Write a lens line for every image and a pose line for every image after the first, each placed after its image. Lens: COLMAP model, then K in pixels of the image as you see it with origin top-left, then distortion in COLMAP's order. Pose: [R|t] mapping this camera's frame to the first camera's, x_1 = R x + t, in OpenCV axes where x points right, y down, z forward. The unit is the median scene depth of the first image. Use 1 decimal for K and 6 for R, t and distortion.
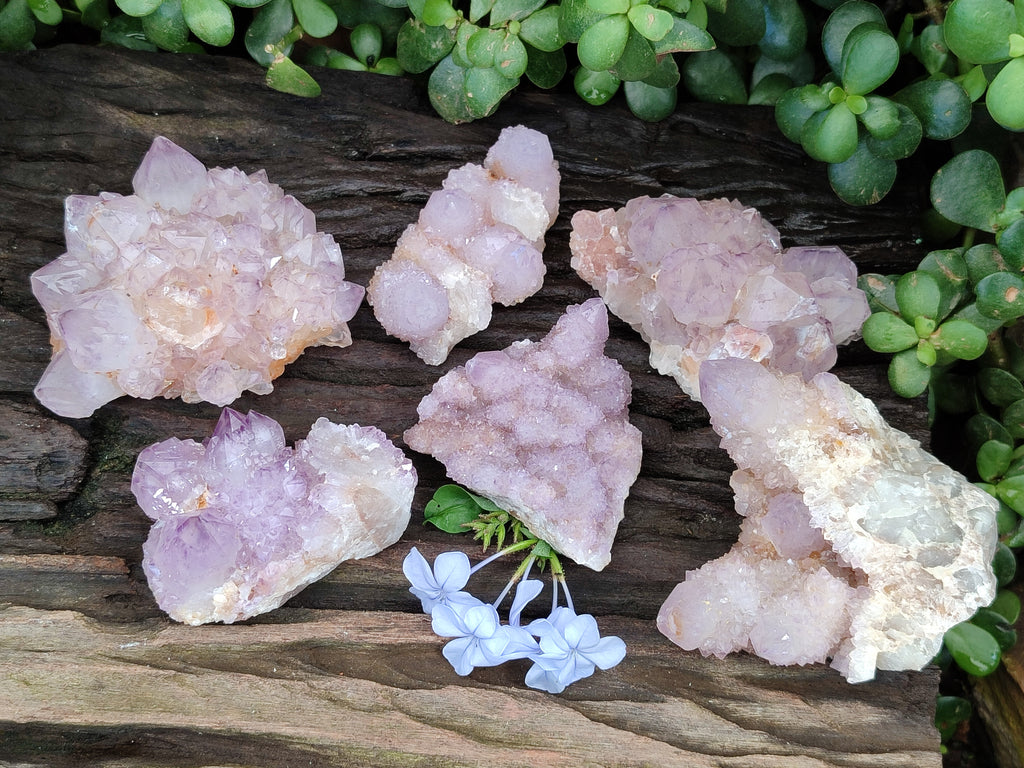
lens RADIAL K [[1446.8, 0, 512.0], [0, 1446.8, 384.0], [0, 0, 1]] dist [-0.016186, -0.057199]
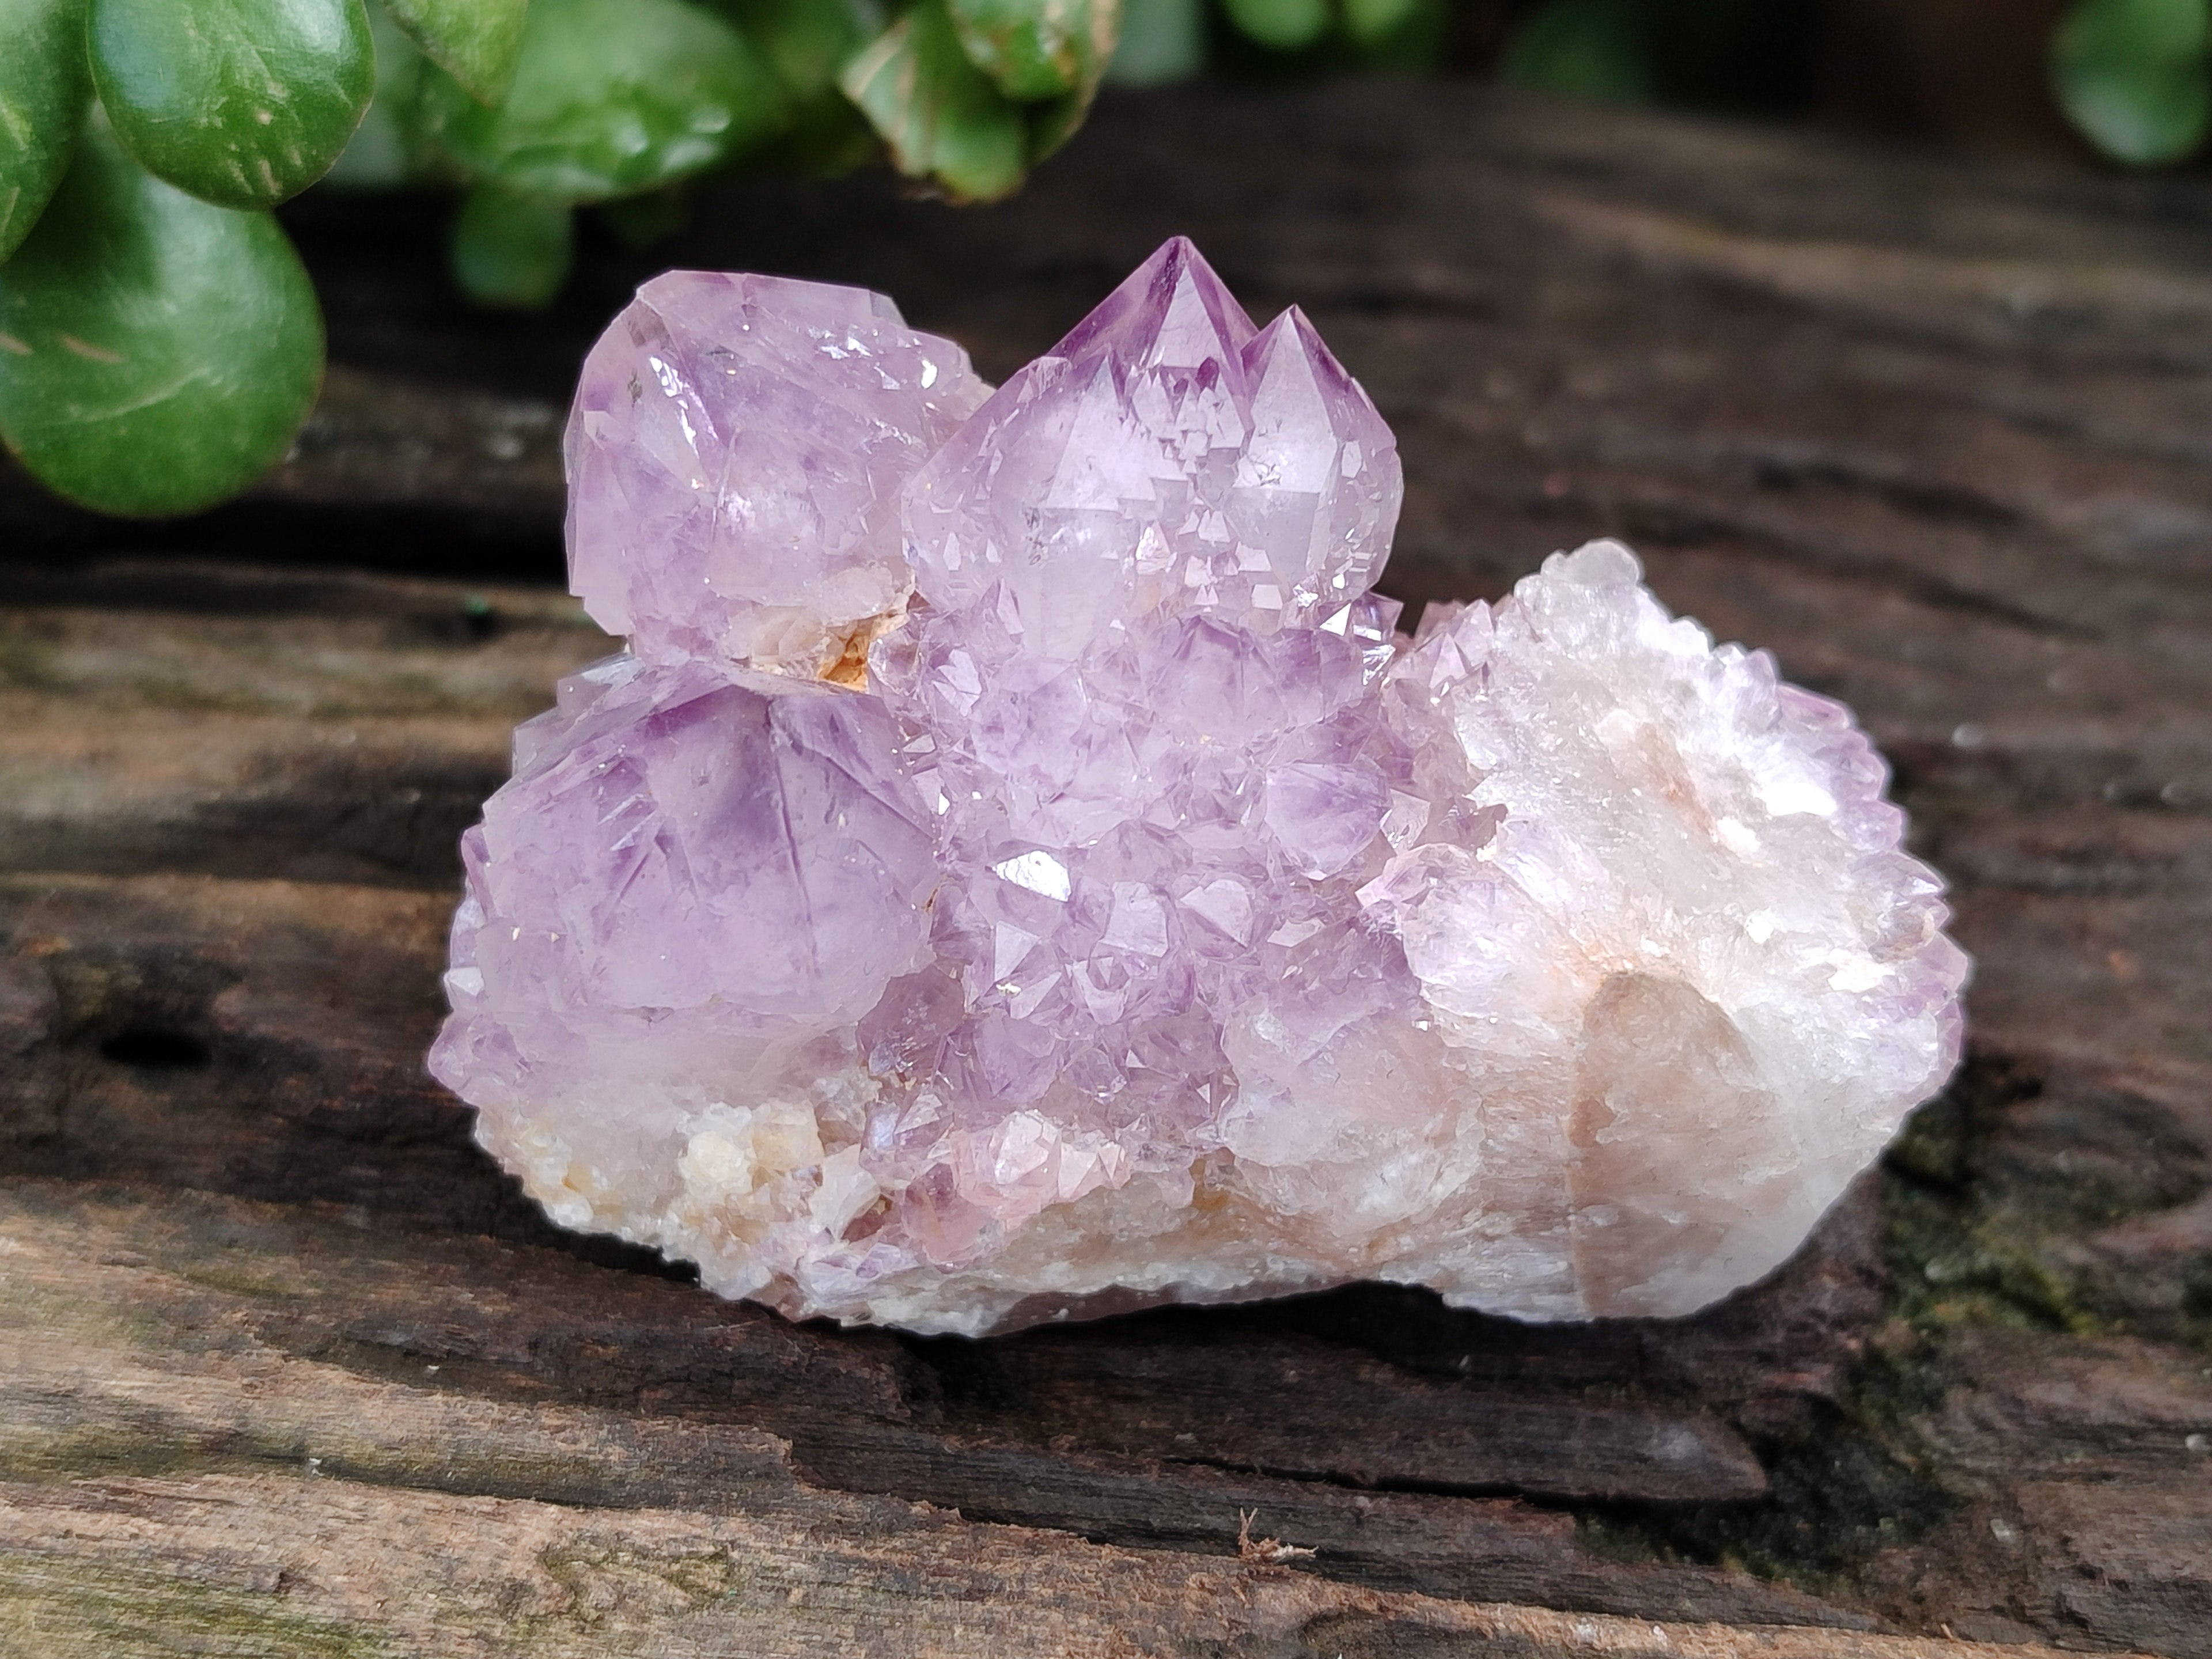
lens RADIAL K [[3125.3, 0, 1106.0], [0, 3125.3, 829.5], [0, 0, 1]] dist [-0.016186, -0.057199]
pose [[0.870493, 0.433010, -0.233975, -0.080220], [-0.431226, 0.900145, 0.061511, 0.061669], [0.237246, 0.047351, 0.970295, 0.609338]]
